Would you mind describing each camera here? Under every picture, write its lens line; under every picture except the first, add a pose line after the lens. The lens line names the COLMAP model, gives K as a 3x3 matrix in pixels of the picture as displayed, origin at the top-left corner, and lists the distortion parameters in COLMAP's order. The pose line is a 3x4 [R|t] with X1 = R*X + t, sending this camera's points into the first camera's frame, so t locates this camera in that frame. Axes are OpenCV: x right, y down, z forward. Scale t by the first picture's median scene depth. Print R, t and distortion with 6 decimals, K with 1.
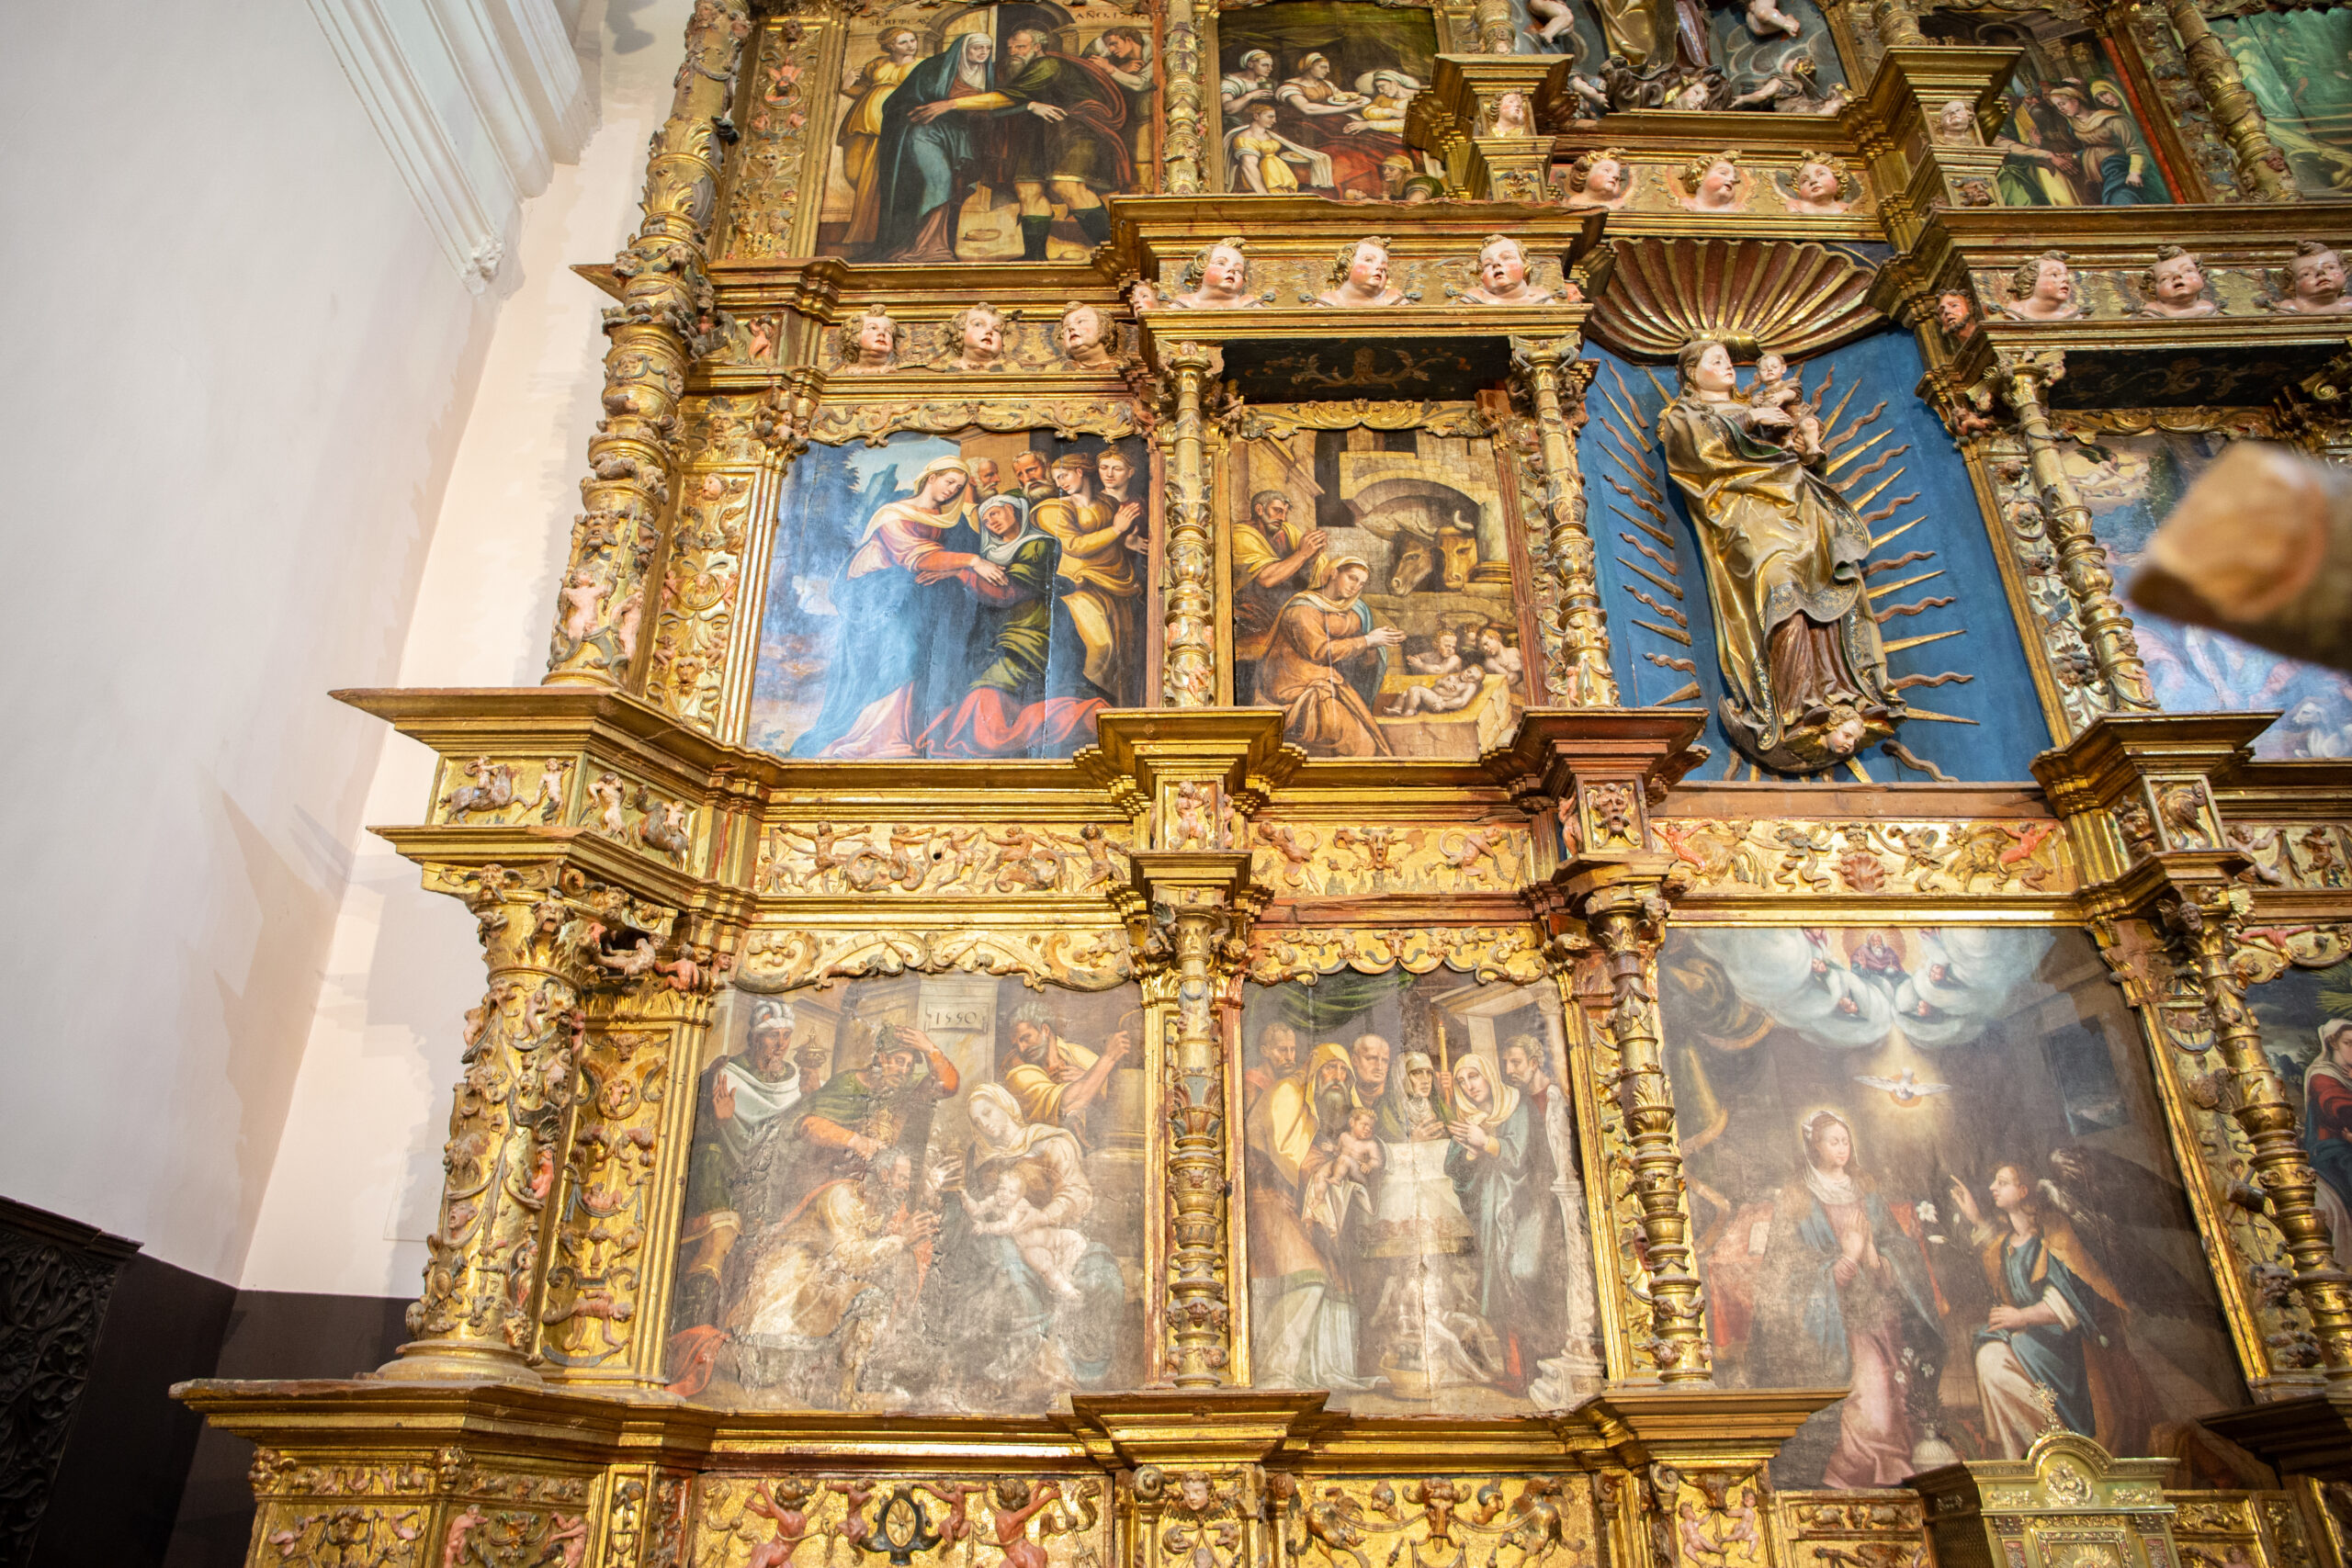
lens RADIAL K [[1616.6, 0, 1144.0], [0, 1616.6, 773.9], [0, 0, 1]] dist [-0.116561, 0.100629]
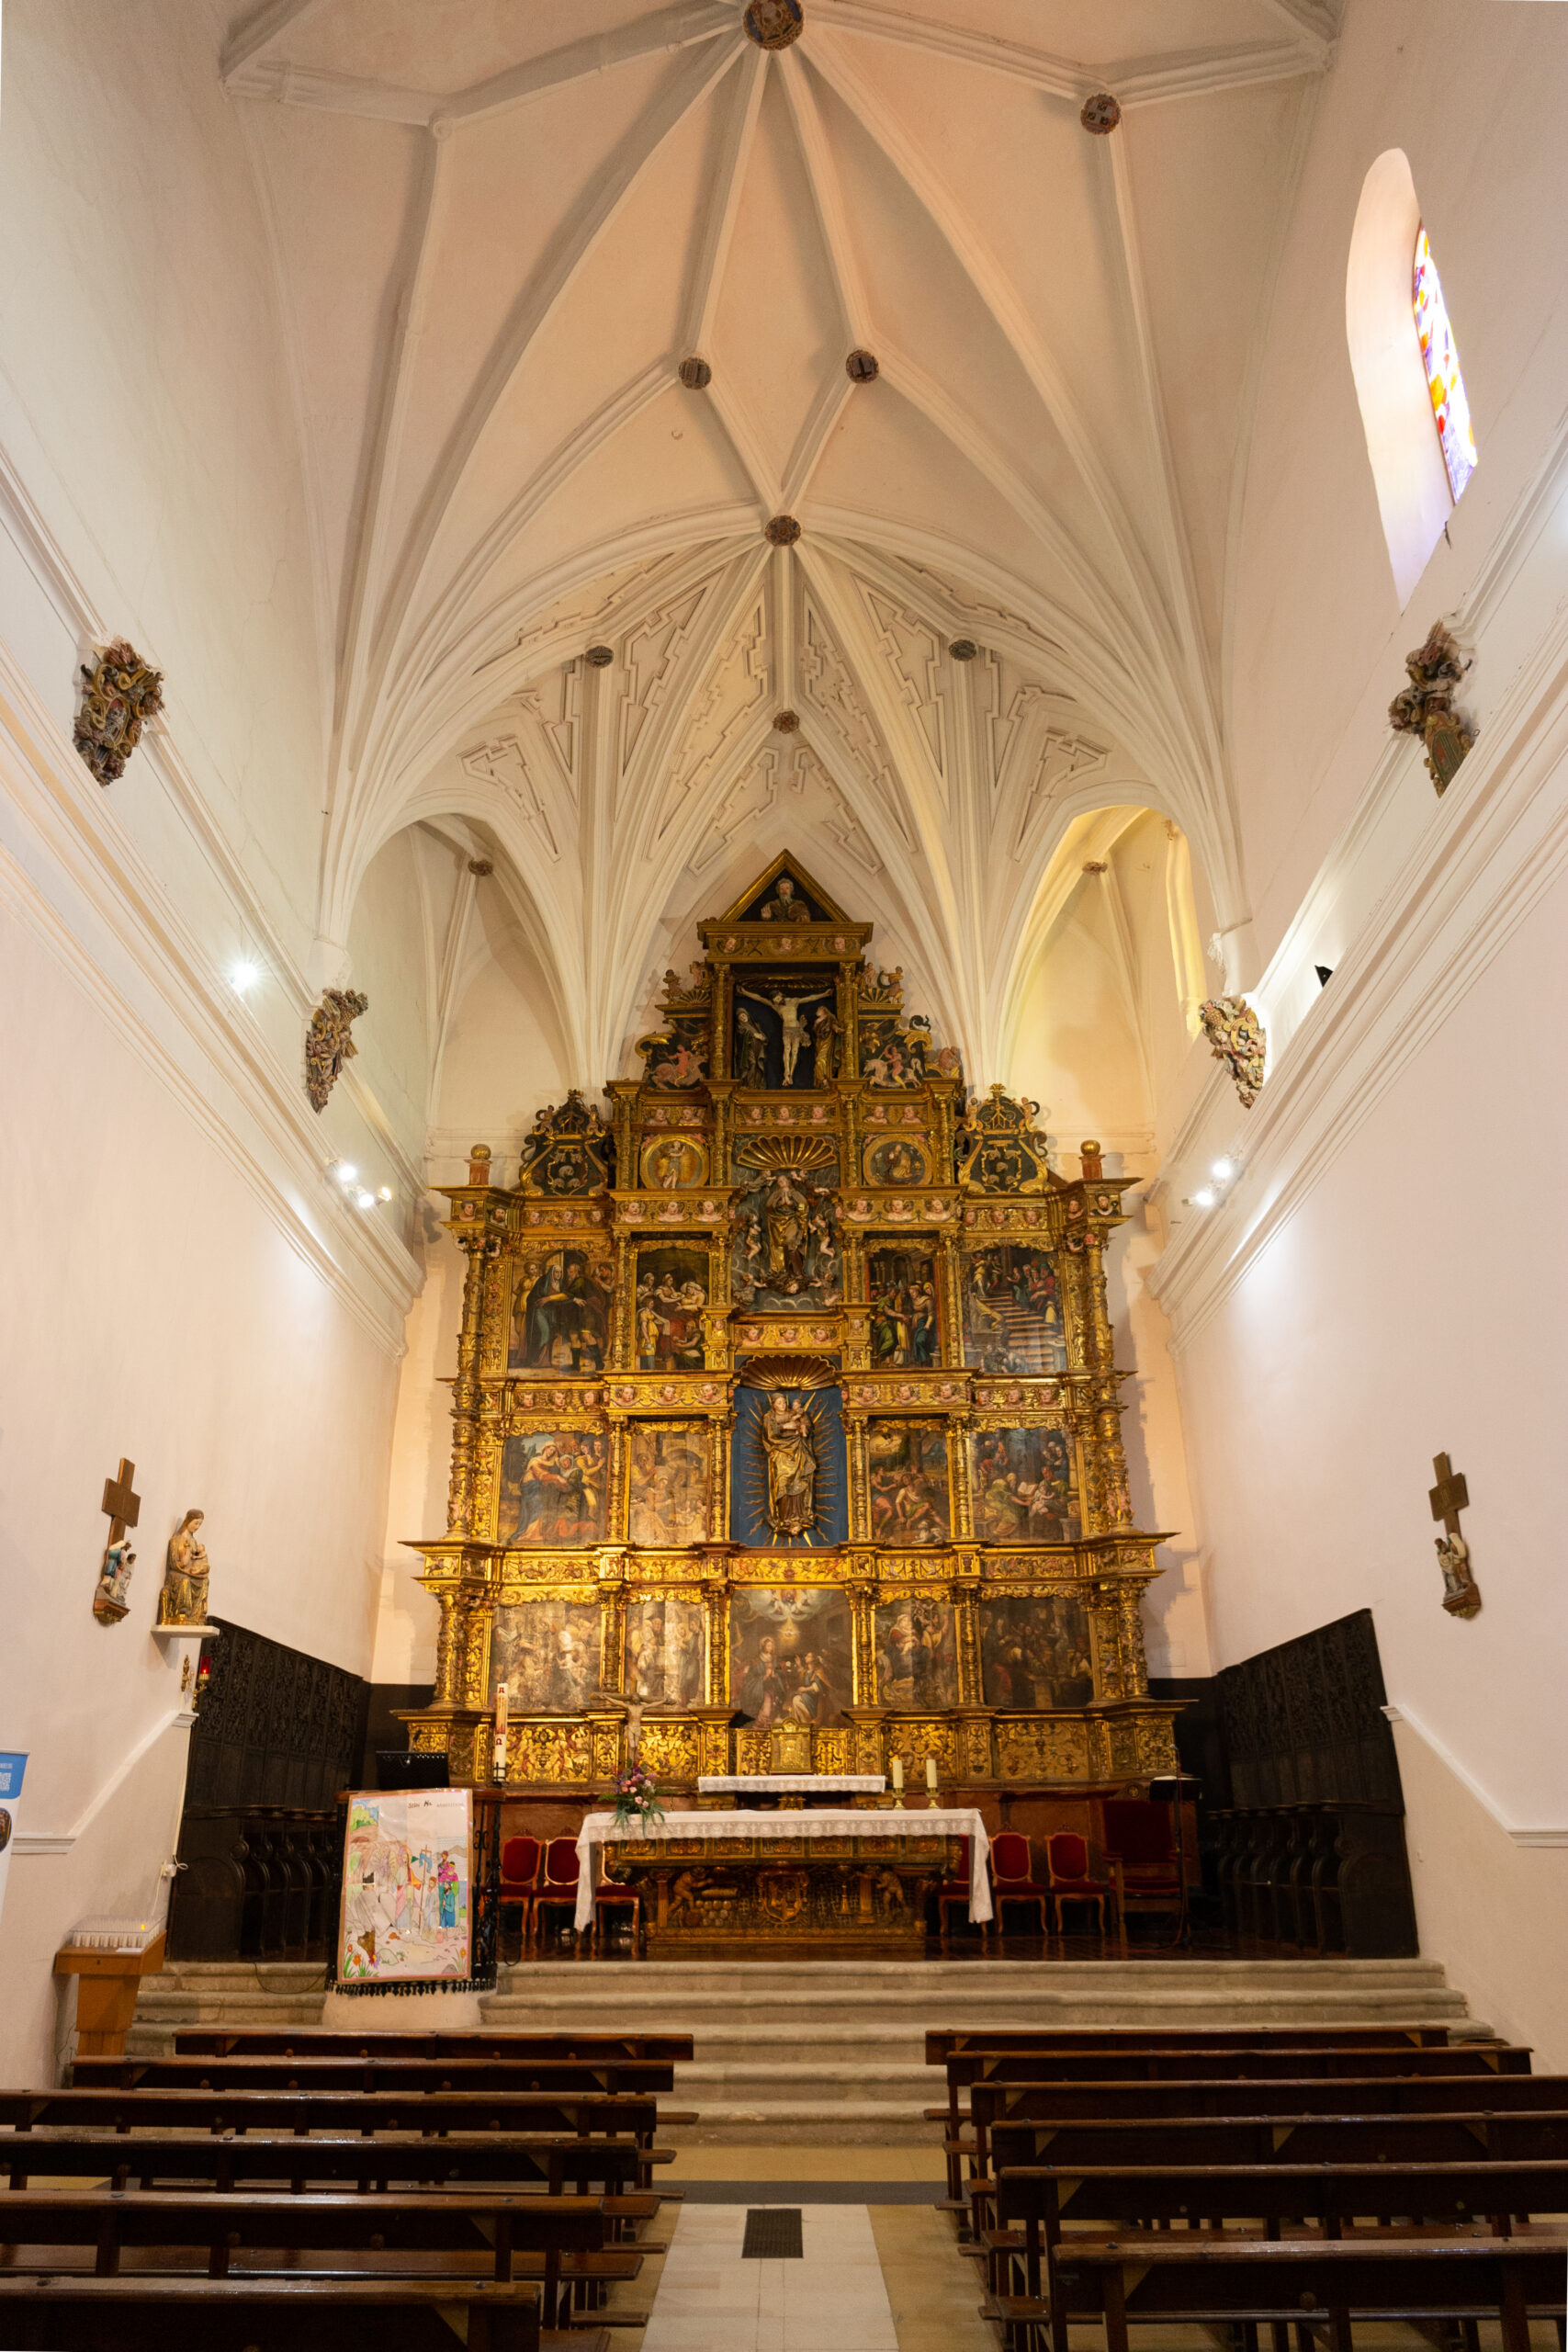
lens RADIAL K [[1607.5, 0, 773.9], [0, 1607.5, 1191.8], [0, 0, 1]] dist [0.001338, -0.084798]
pose [[0.999954, -0.006413, 0.007196, 0.387548], [0.005662, 0.994974, 0.099978, -1.231394], [-0.007801, -0.099933, 0.994964, -2.749789]]
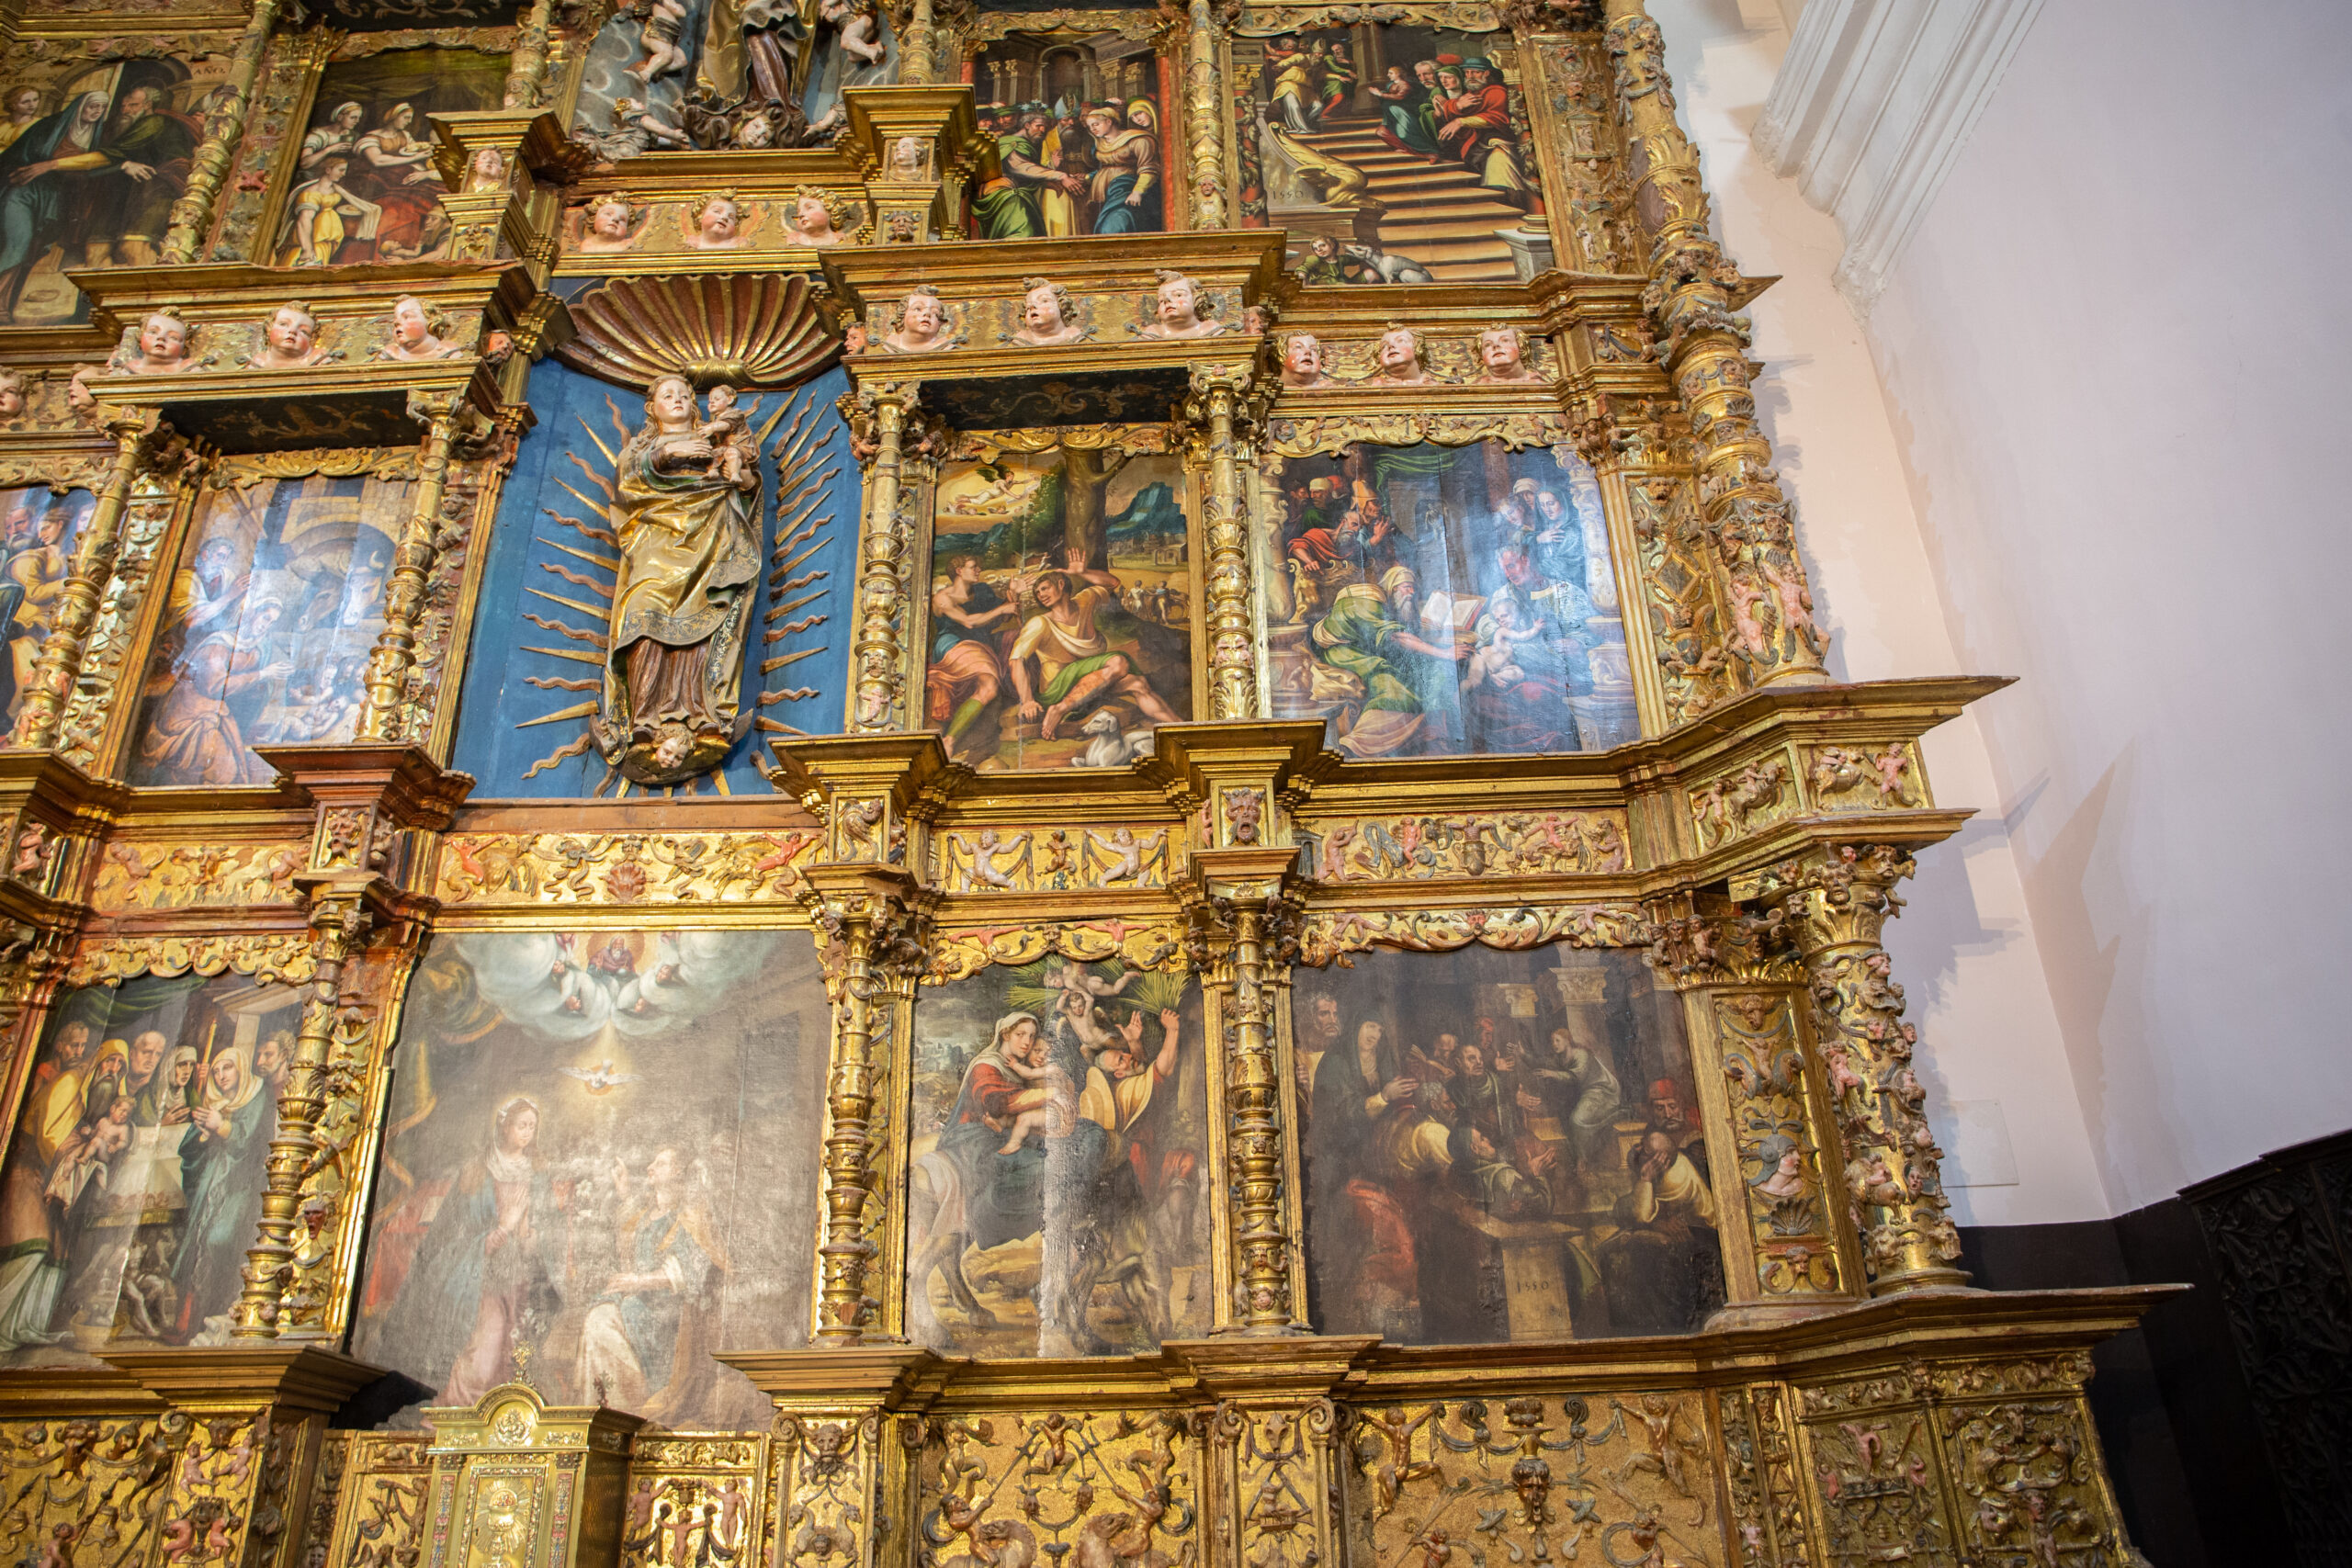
lens RADIAL K [[1621.2, 0, 1155.1], [0, 1621.2, 774.9], [0, 0, 1]] dist [-0.111429, 0.094002]
pose [[0.999768, -0.020558, 0.006480, 0.801589], [0.020252, 0.998821, 0.044120, -0.052524], [-0.007379, -0.043978, 0.999005, -0.112494]]
